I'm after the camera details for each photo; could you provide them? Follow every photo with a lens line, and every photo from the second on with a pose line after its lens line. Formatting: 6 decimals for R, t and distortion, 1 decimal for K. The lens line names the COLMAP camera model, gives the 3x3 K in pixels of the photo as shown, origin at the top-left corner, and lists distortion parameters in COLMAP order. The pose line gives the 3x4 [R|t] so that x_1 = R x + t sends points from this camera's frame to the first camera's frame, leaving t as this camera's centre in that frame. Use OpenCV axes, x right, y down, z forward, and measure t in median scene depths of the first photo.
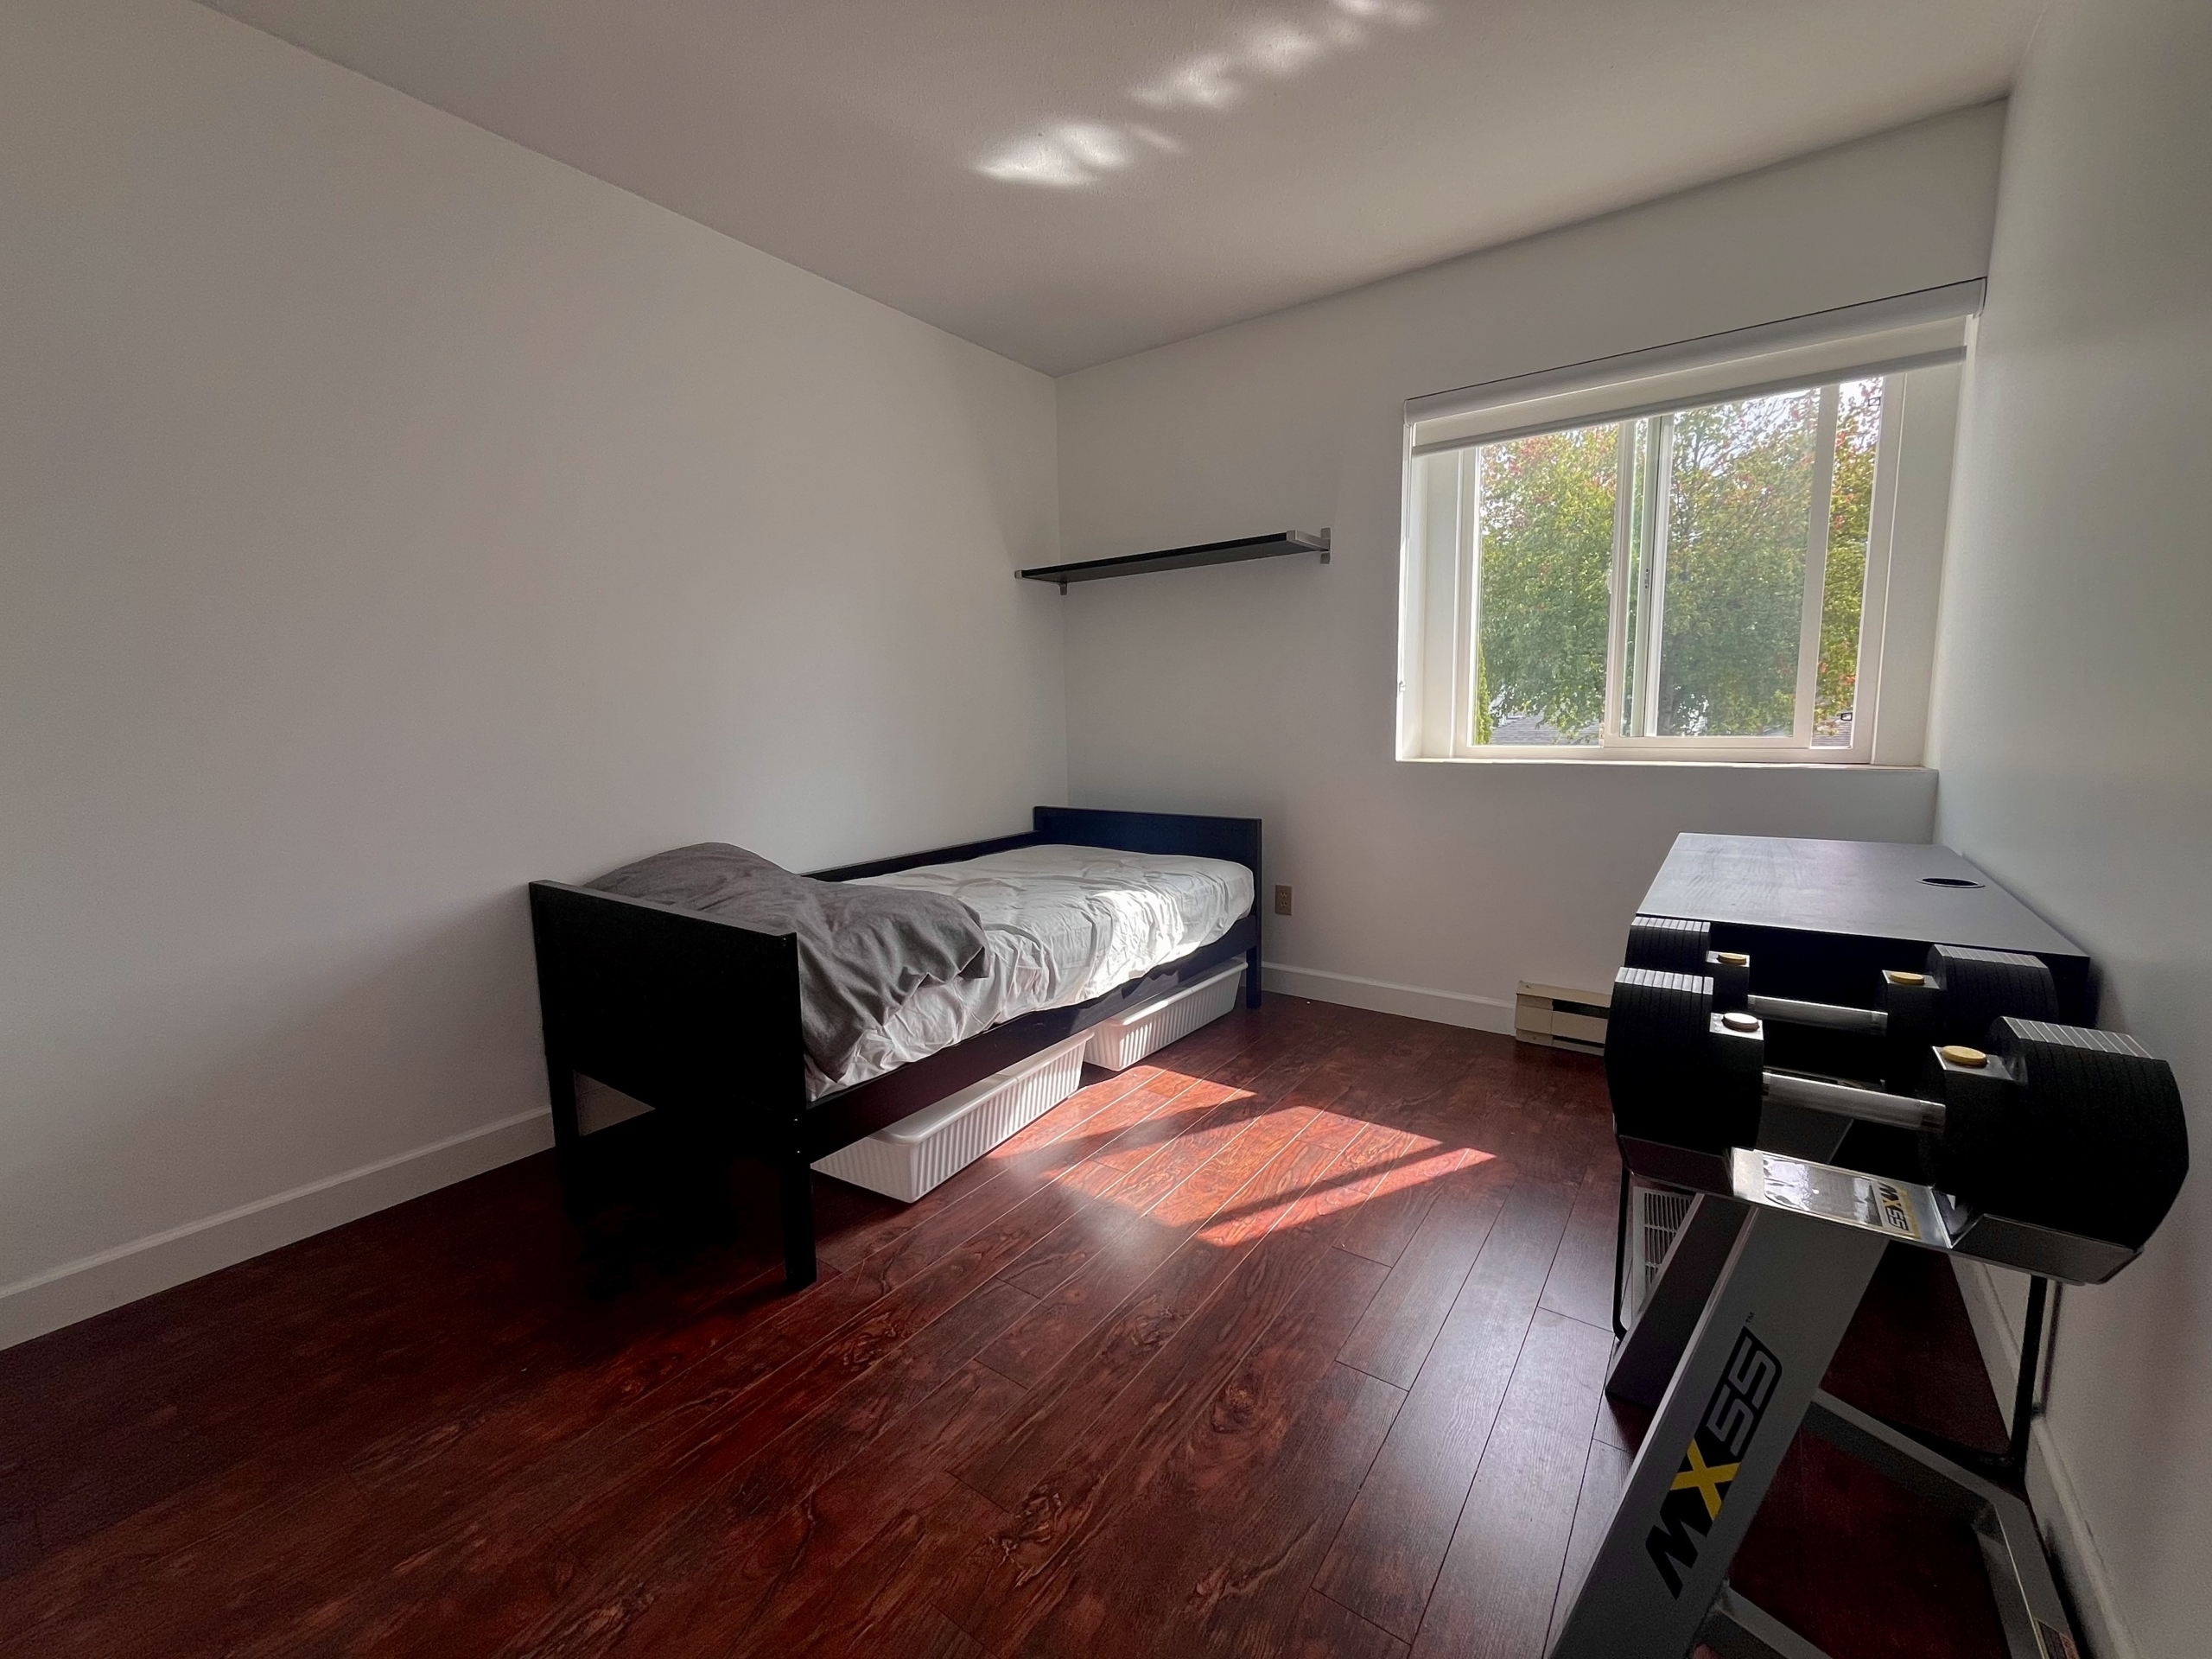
lens RADIAL K [[897.8, 0, 1101.5], [0, 897.8, 818.1], [0, 0, 1]] dist [-0.002163, -0.000973]
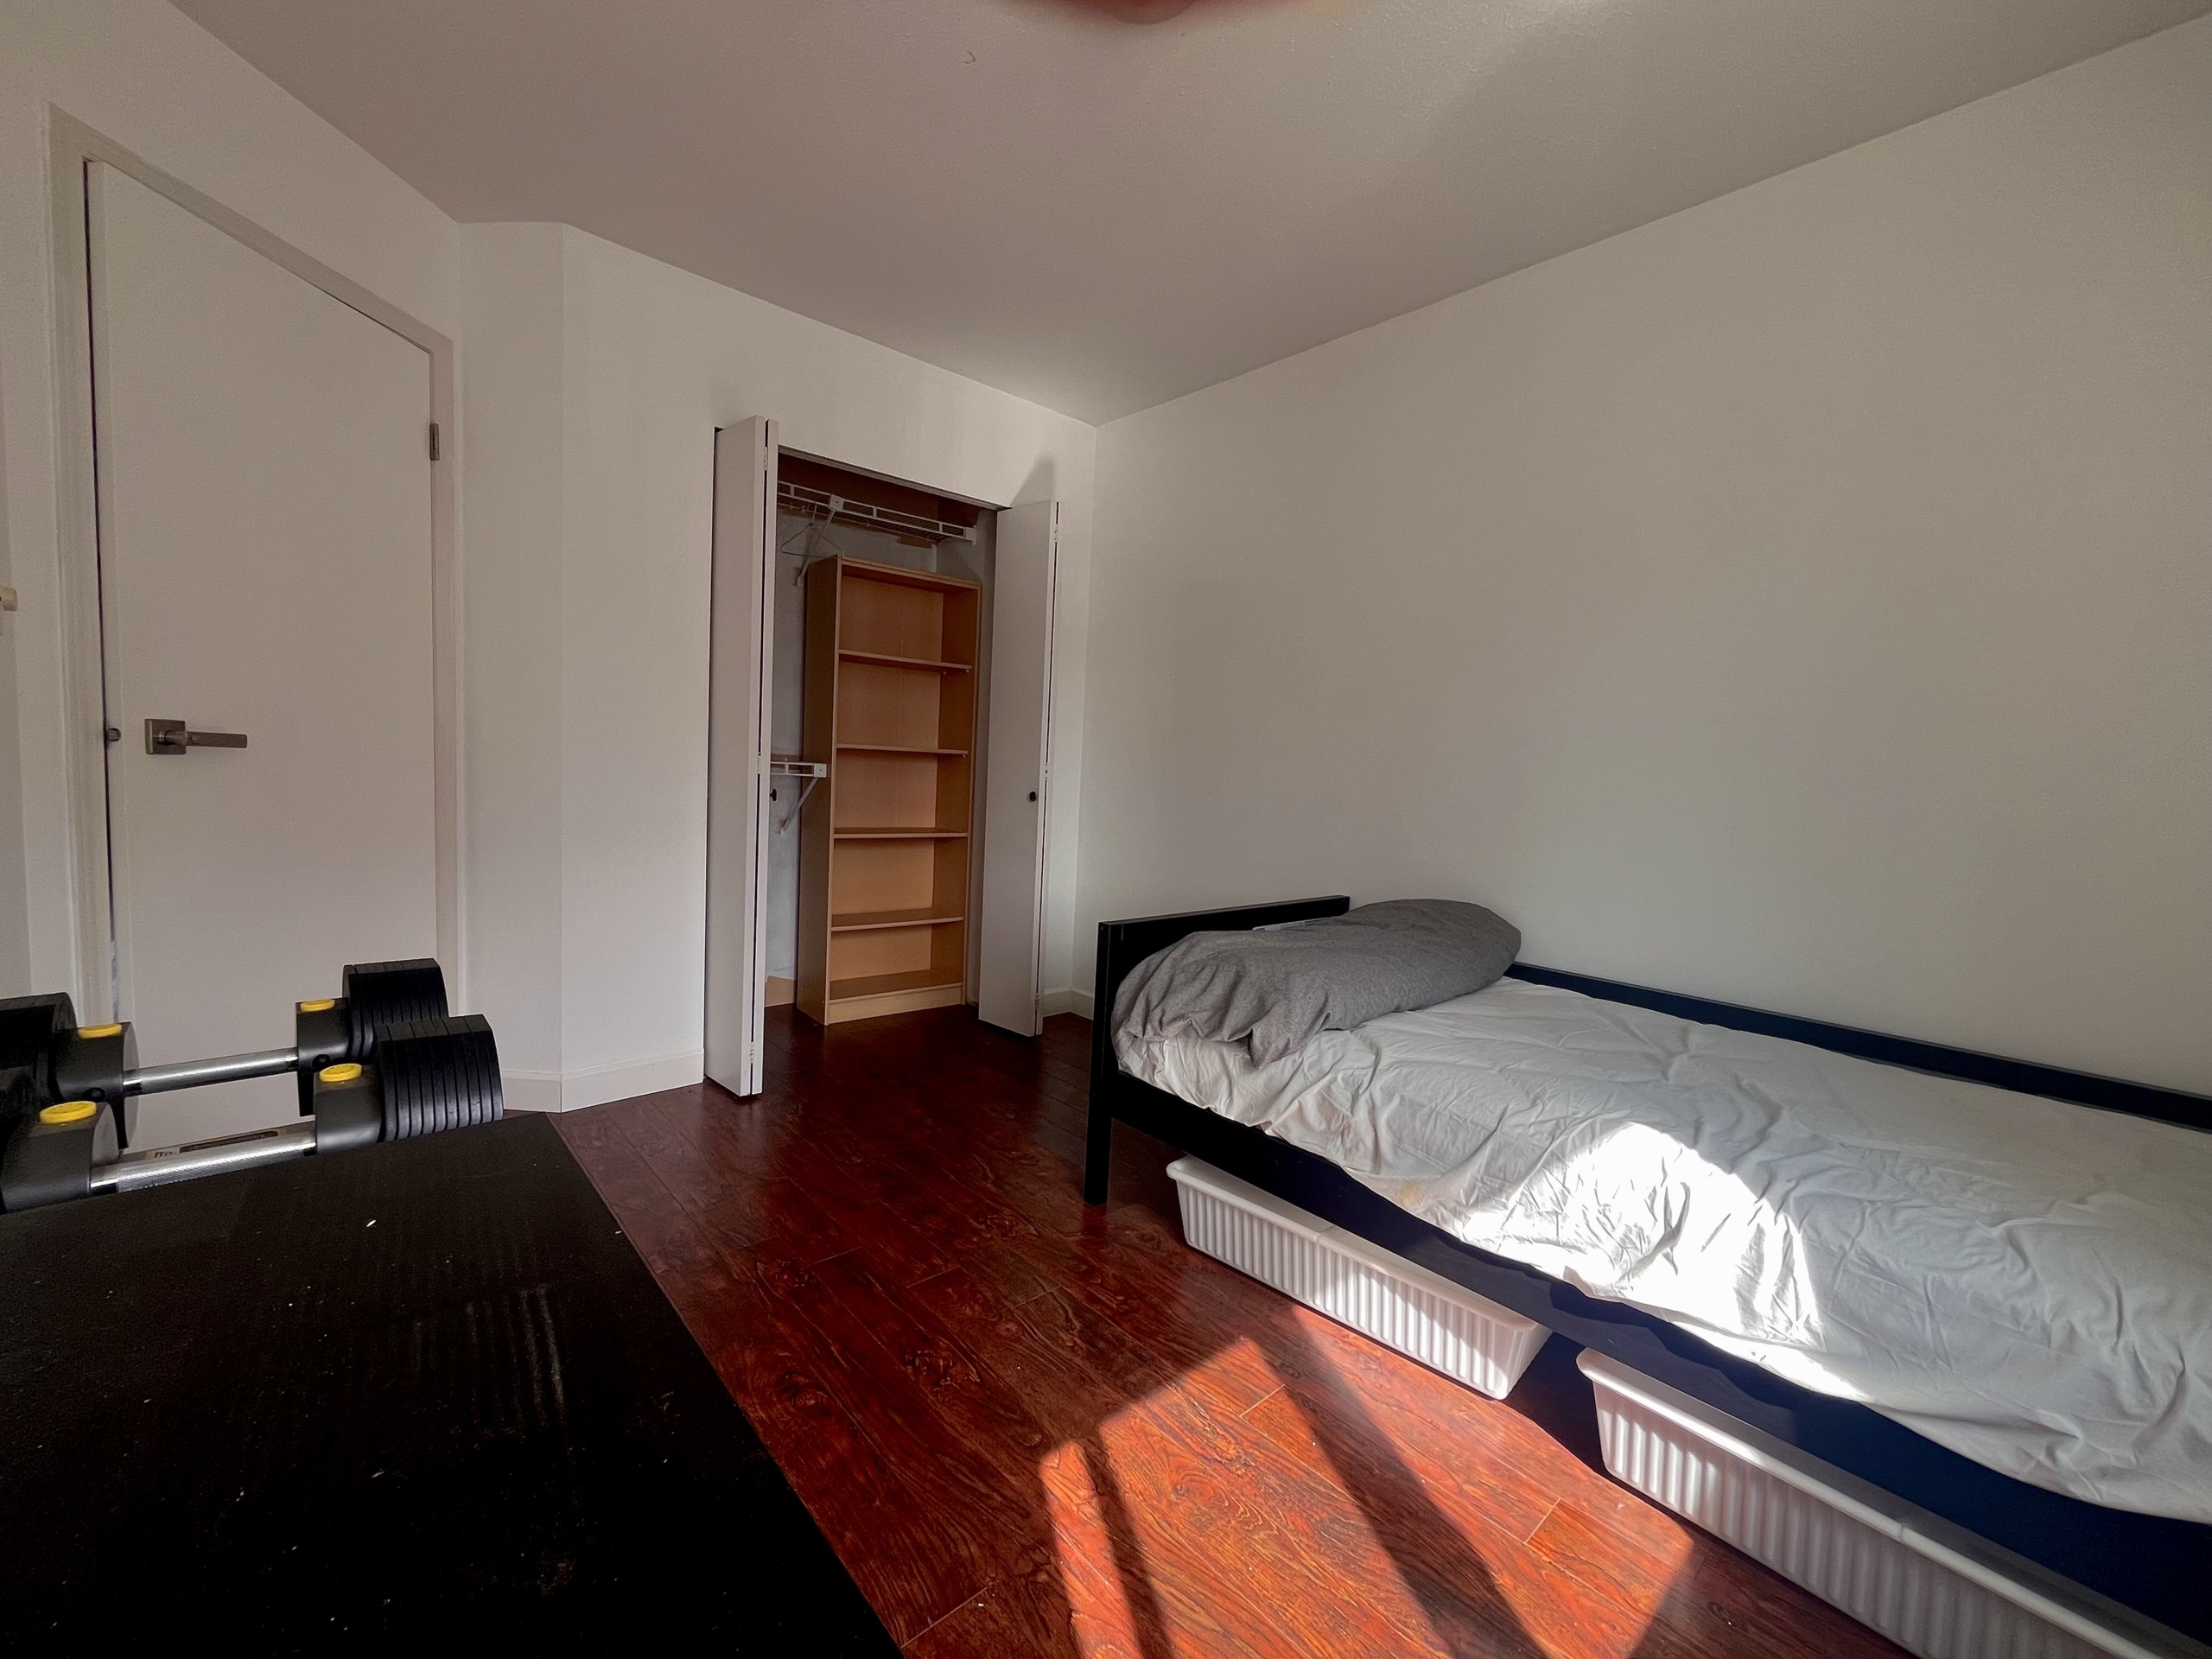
lens RADIAL K [[897.8, 0, 1098.0], [0, 897.8, 851.4], [0, 0, 1]] dist [-0.002163, -0.000973]
pose [[-0.216445, 0.106625, -0.970455, 0.710470], [-0.157080, 0.977265, 0.142407, -0.122125], [0.963575, 0.183262, -0.194775, 0.978658]]
